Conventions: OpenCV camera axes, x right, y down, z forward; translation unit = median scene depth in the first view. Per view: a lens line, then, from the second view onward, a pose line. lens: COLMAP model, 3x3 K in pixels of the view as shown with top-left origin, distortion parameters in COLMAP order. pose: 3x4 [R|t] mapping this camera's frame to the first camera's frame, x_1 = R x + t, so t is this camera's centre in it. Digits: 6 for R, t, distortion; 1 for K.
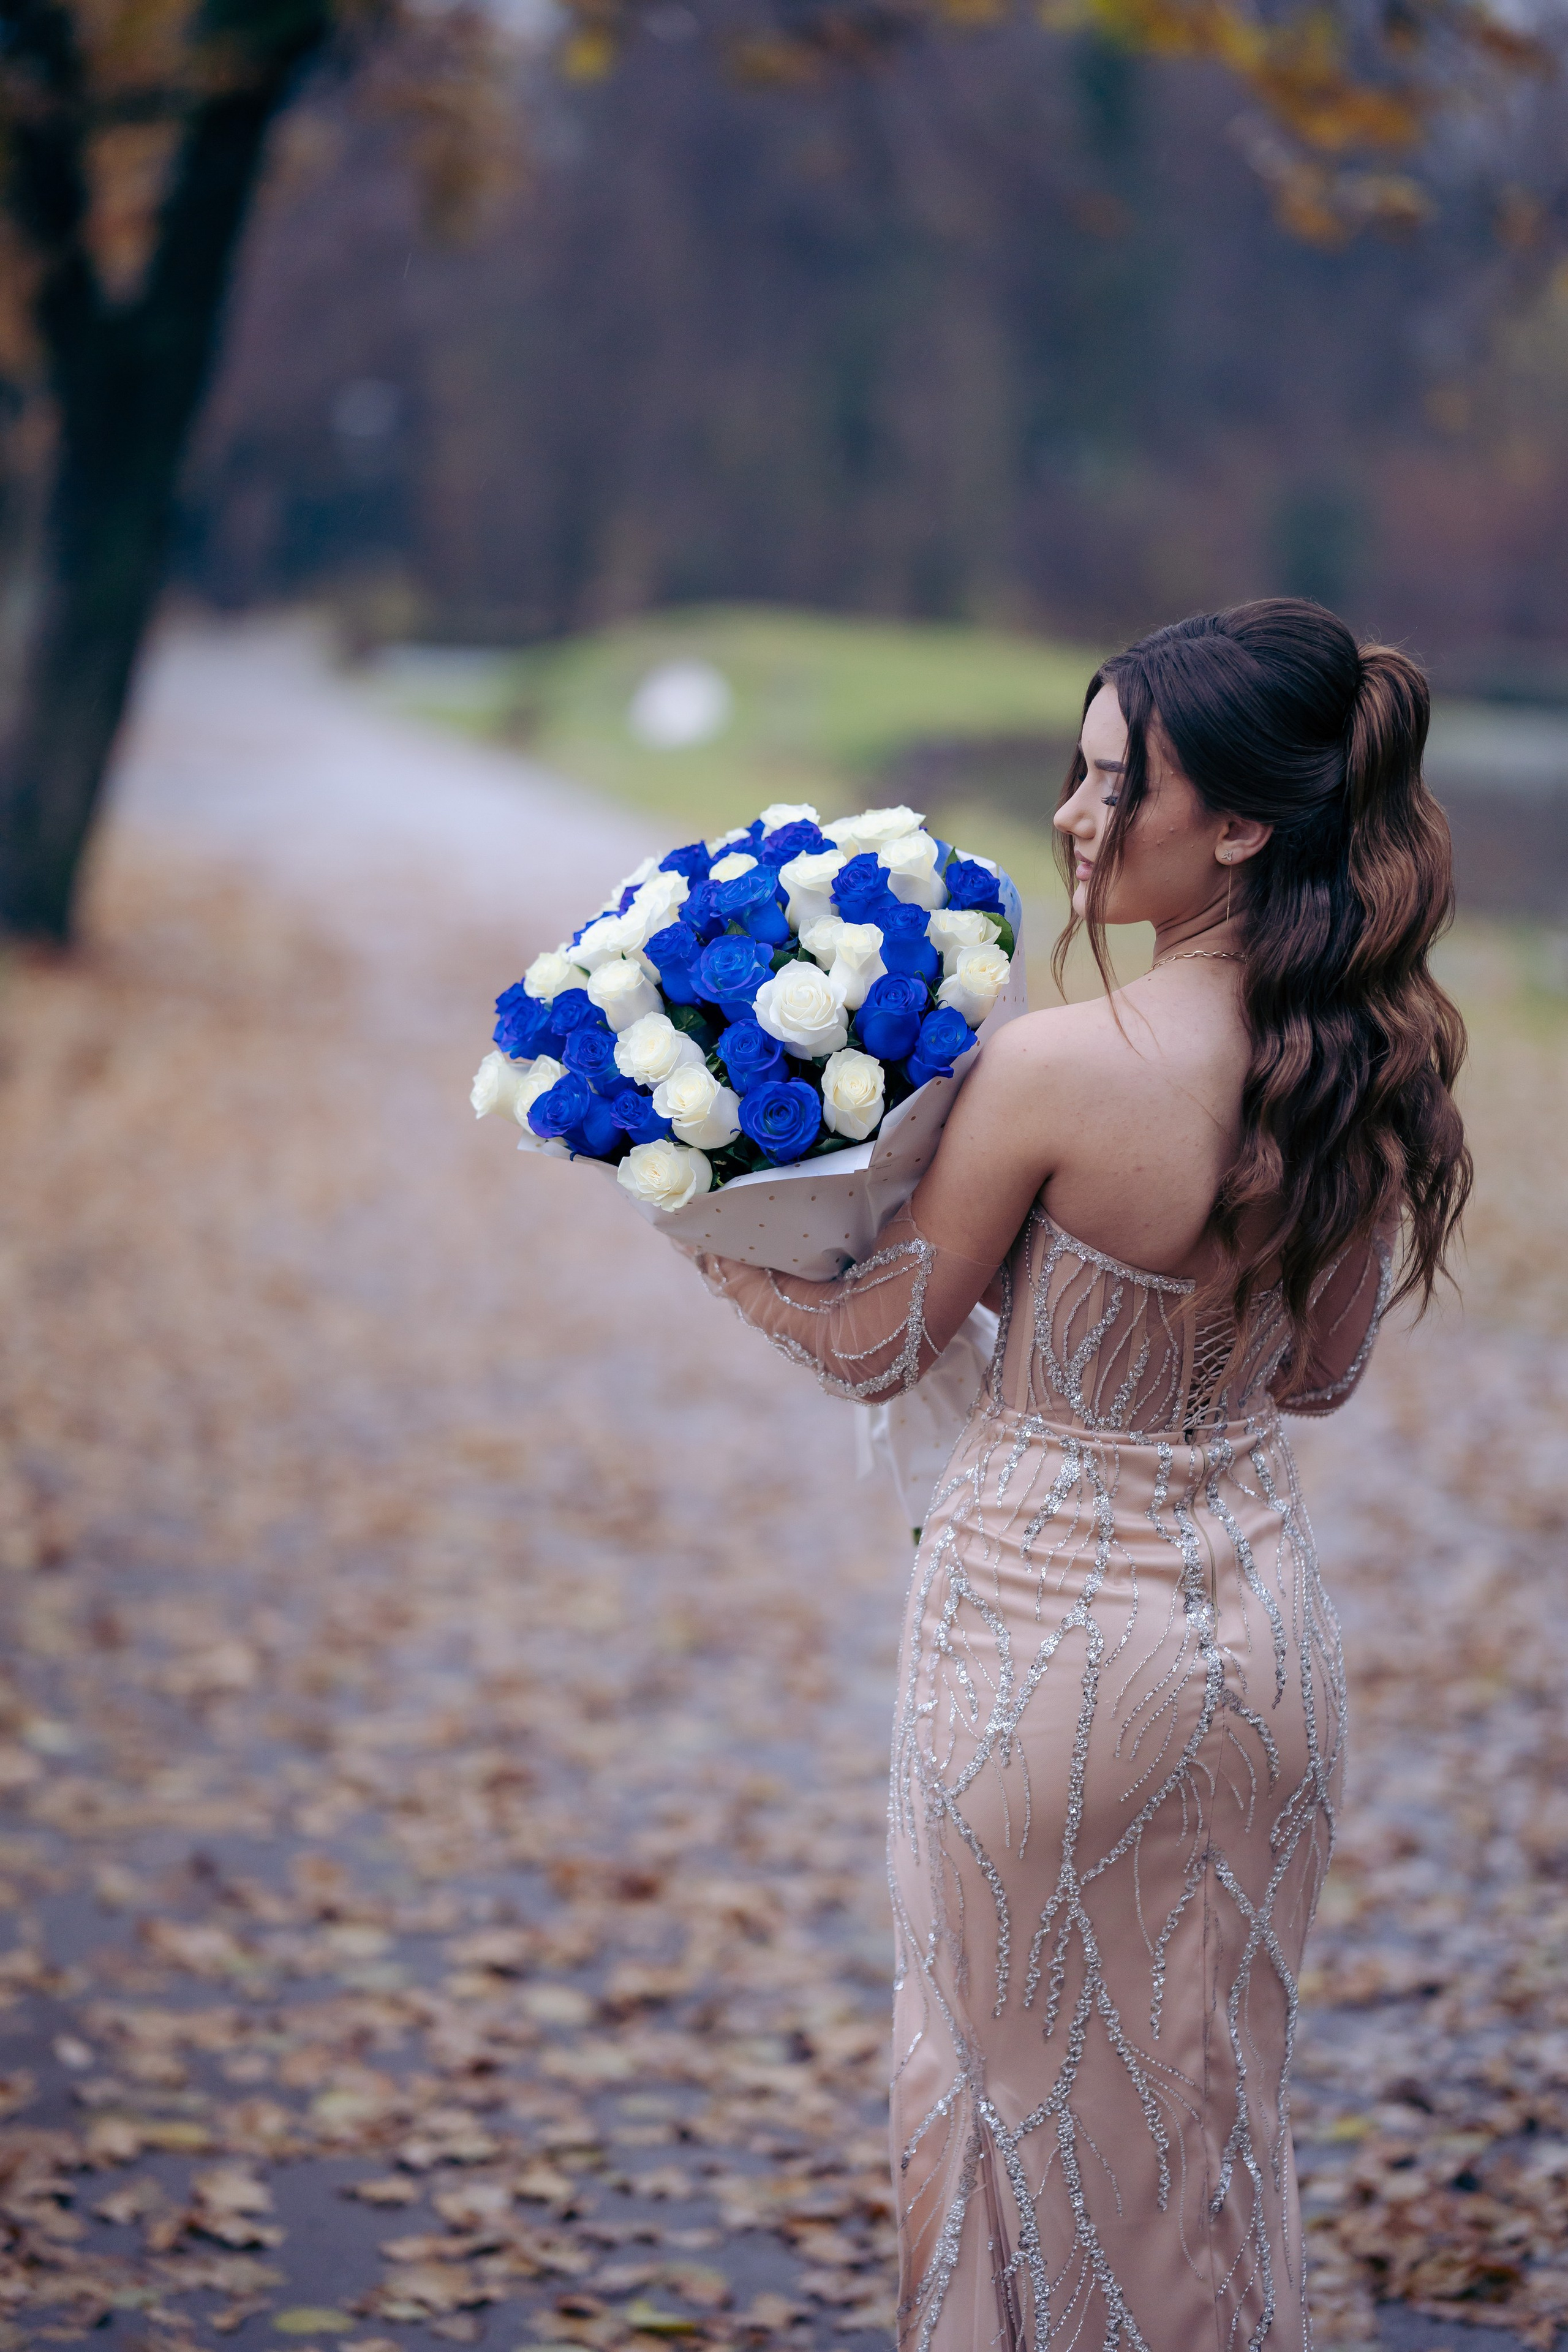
lens RADIAL K [[6234.9, 0, 794.8], [0, 6234.9, 1216.8], [0, 0, 1]] dist [0.934250, 1.199909]
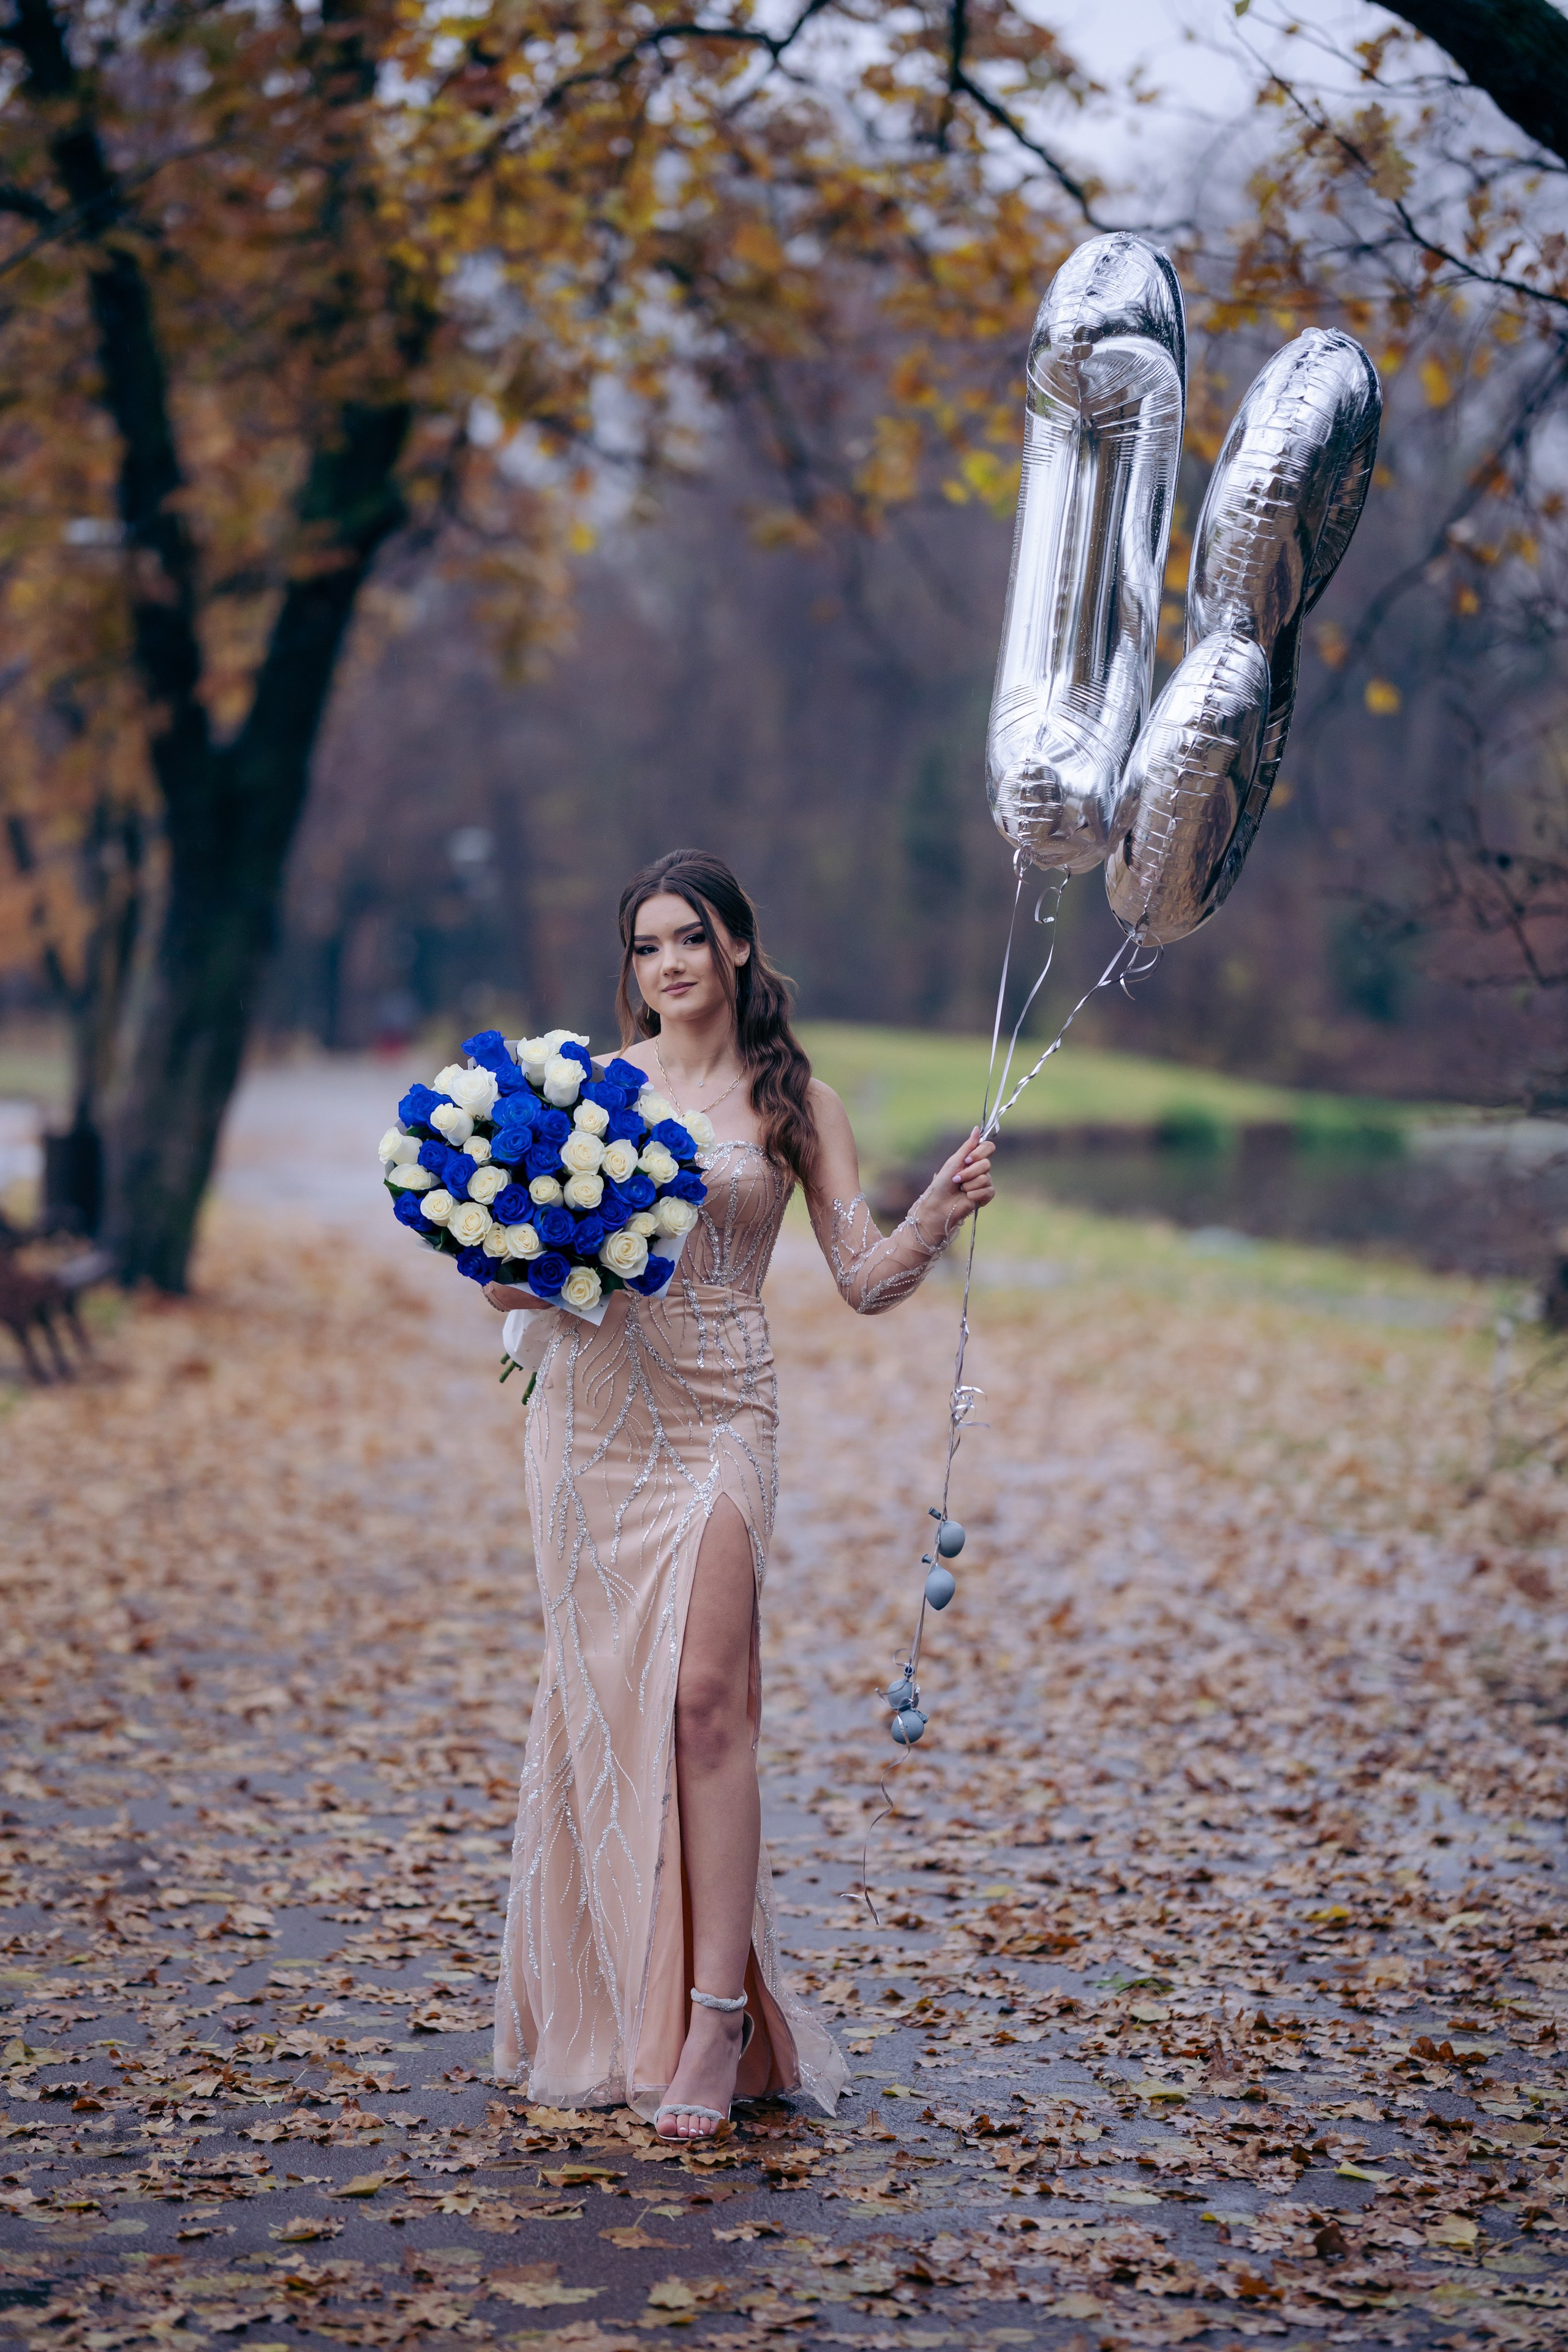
lens RADIAL K [[6234.9, 0, 794.8], [0, 6234.9, 1216.8], [0, 0, 1]] dist [0.934250, 1.199909]
pose [[0.999613, -0.019708, -0.019655, 0.054099], [0.018334, 0.997532, -0.067781, 0.063485], [0.020942, 0.067394, 0.997507, -0.376524]]
